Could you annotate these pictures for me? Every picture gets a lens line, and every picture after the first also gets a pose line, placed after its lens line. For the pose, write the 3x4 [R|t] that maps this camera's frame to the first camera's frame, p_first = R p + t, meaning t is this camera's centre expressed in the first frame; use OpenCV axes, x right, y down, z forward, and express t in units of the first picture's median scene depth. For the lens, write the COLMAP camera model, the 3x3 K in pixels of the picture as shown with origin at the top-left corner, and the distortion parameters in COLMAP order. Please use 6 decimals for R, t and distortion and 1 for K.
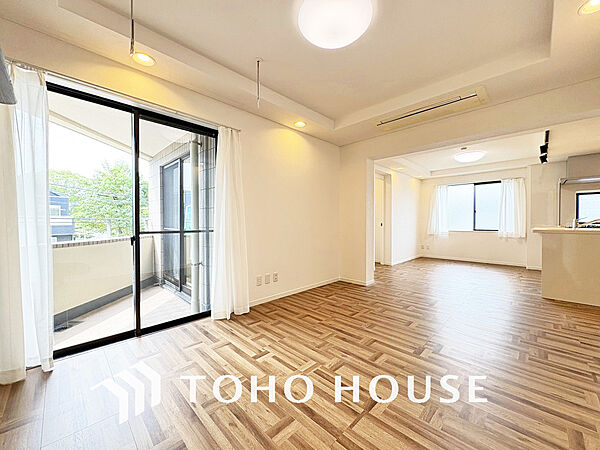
lens RADIAL K [[240.4, 0, 300.5], [0, 240.4, 223.9], [0, 0, 1]] dist [0.000060, 0.000148]
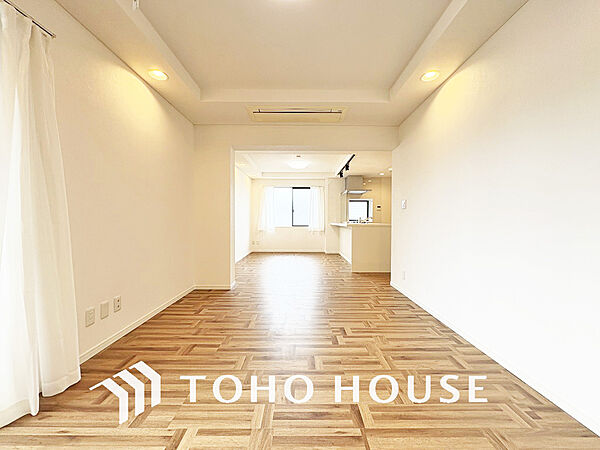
lens RADIAL K [[240.4, 0, 300.5], [0, 240.4, 223.9], [0, 0, 1]] dist [0.000060, 0.000148]
pose [[0.707762, -0.008419, 0.706401, -0.198707], [0.003068, 0.999956, 0.008844, 0.008938], [-0.706444, -0.004093, 0.707757, 0.214492]]
